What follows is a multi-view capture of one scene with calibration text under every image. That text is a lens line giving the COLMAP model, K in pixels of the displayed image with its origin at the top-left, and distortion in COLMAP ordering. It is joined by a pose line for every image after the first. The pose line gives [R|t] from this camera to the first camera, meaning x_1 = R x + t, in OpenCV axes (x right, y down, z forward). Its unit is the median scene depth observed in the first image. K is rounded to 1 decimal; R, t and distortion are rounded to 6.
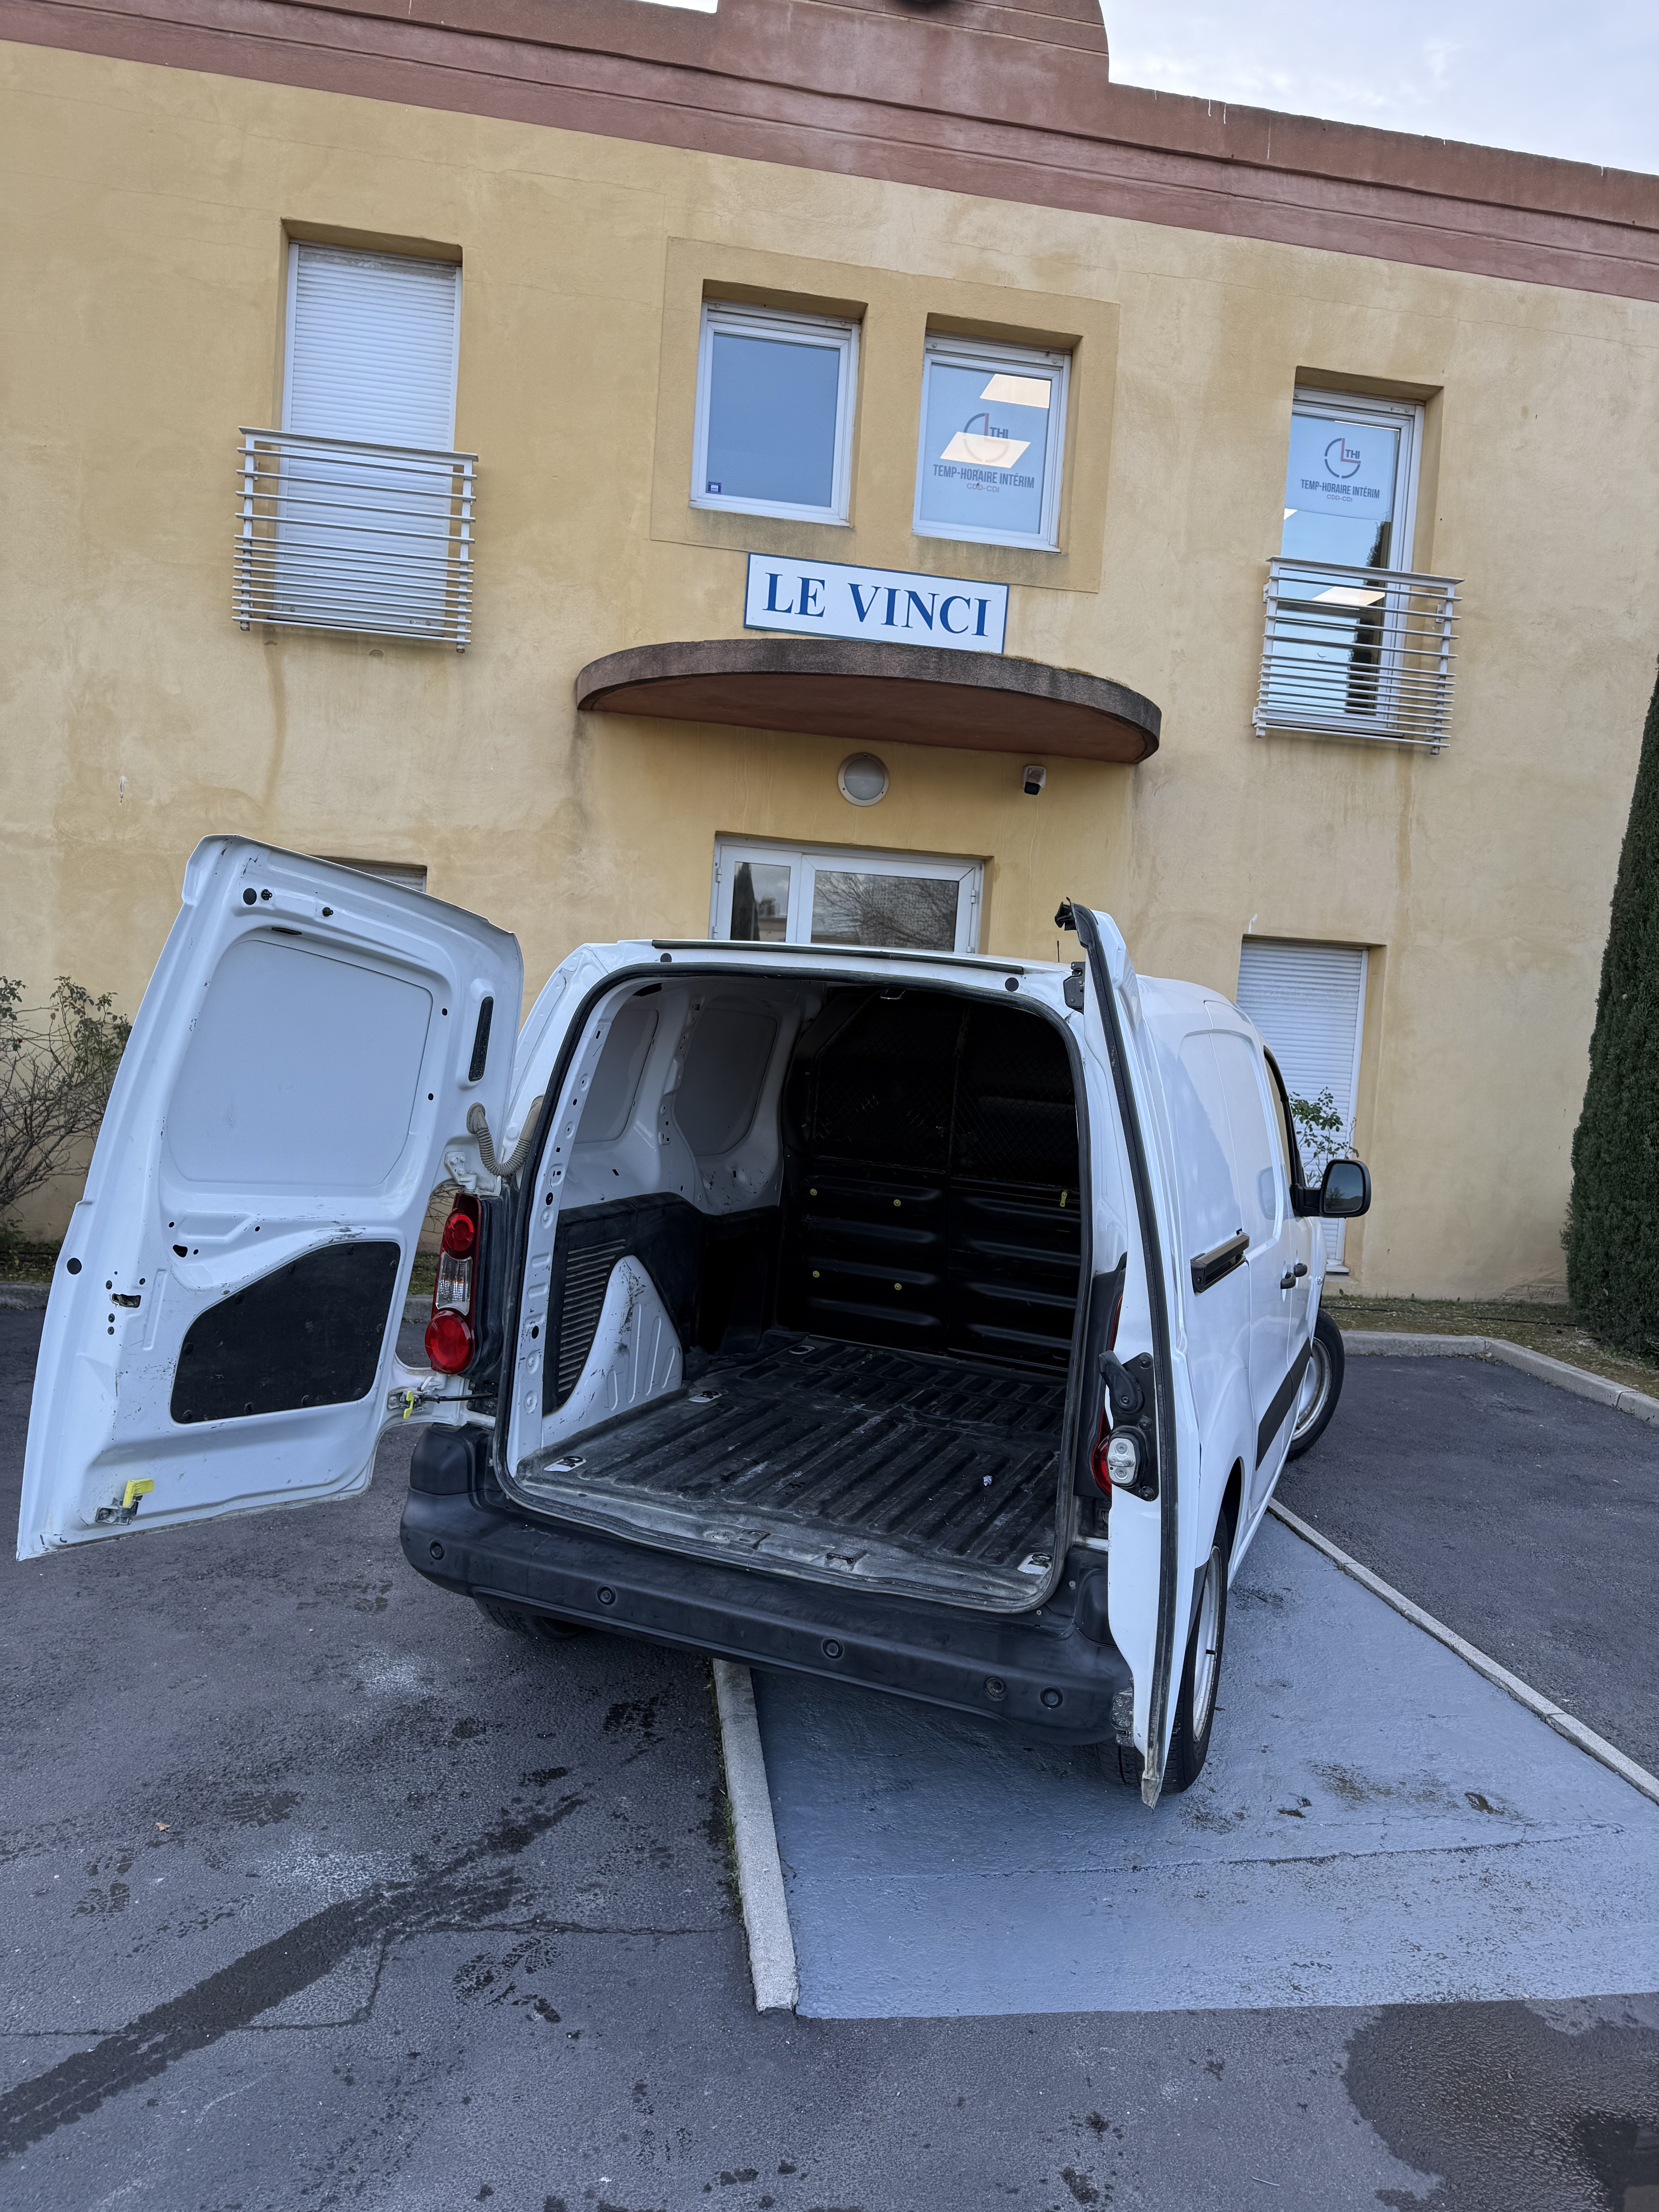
lens RADIAL K [[1529.9, 0, 842.5], [0, 1529.9, 1102.1], [0, 0, 1]] dist [0.029019, -0.034803]
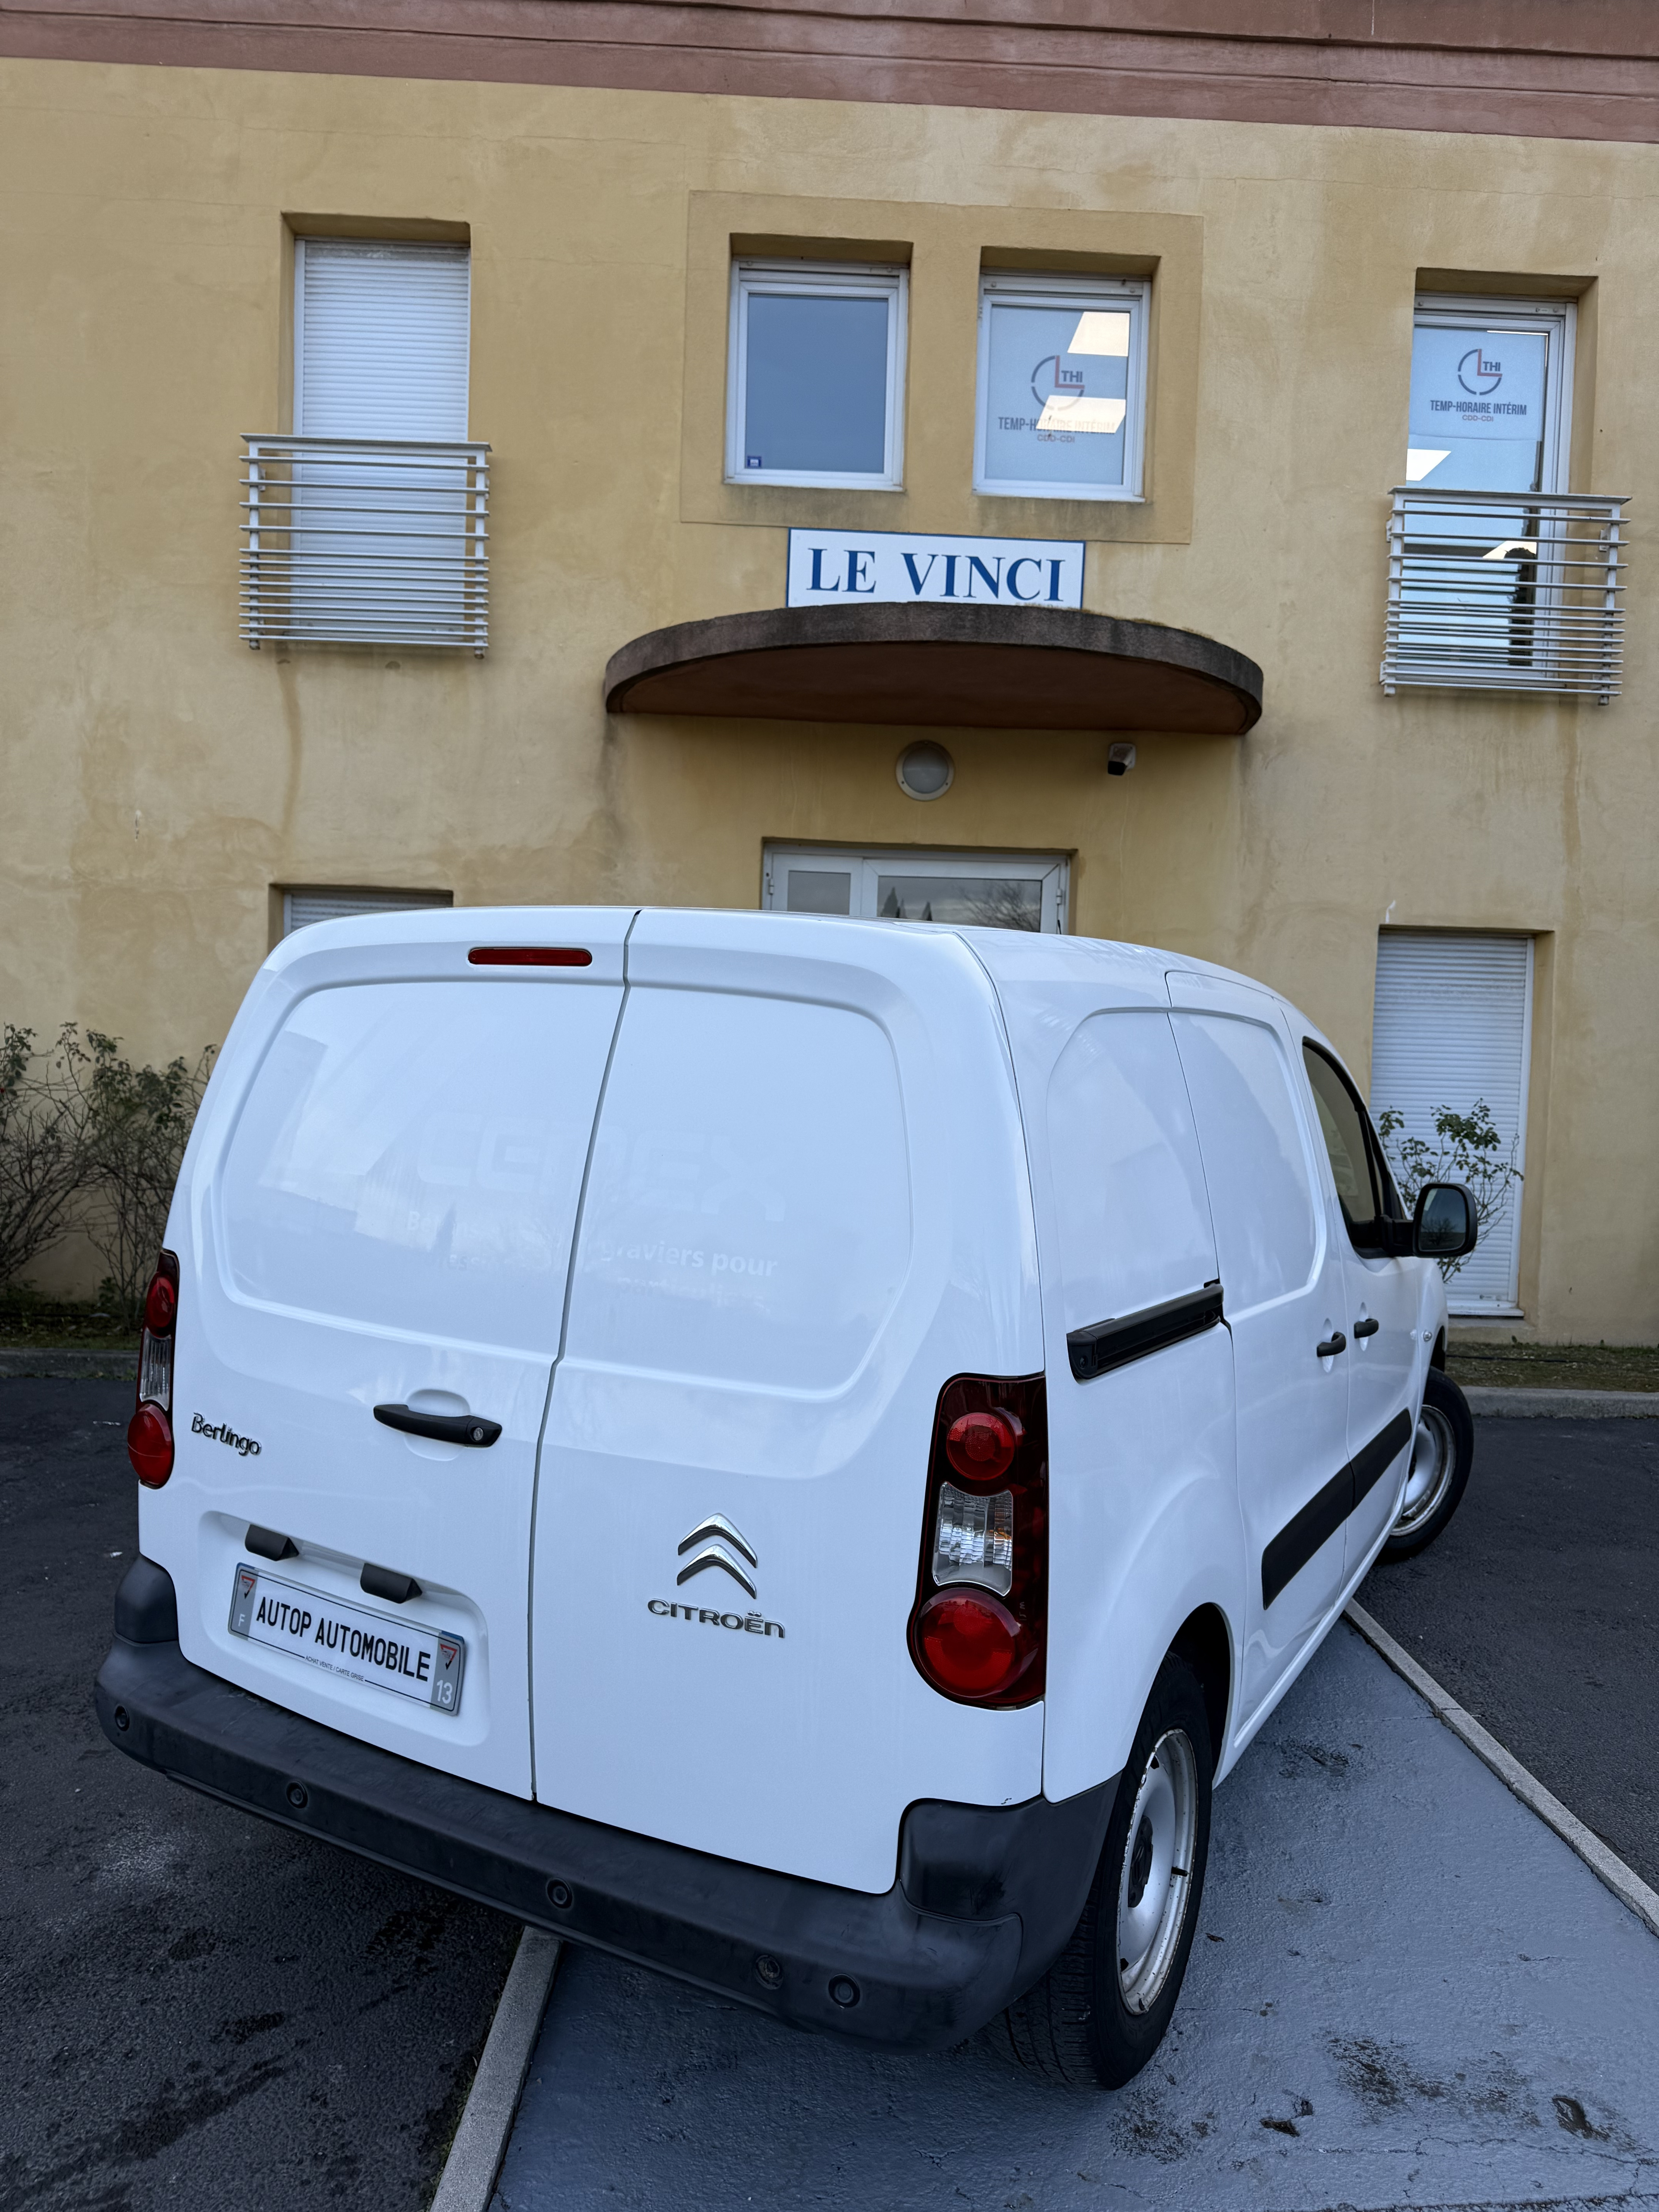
lens RADIAL K [[1551.7, 0, 827.6], [0, 1551.7, 1118.5], [0, 0, 1]] dist [0.007113, -0.009352]
pose [[0.990771, -0.029276, -0.132350, 0.074443], [0.027312, 0.999489, -0.016637, 0.005690], [0.132770, 0.012868, 0.991063, 0.104410]]
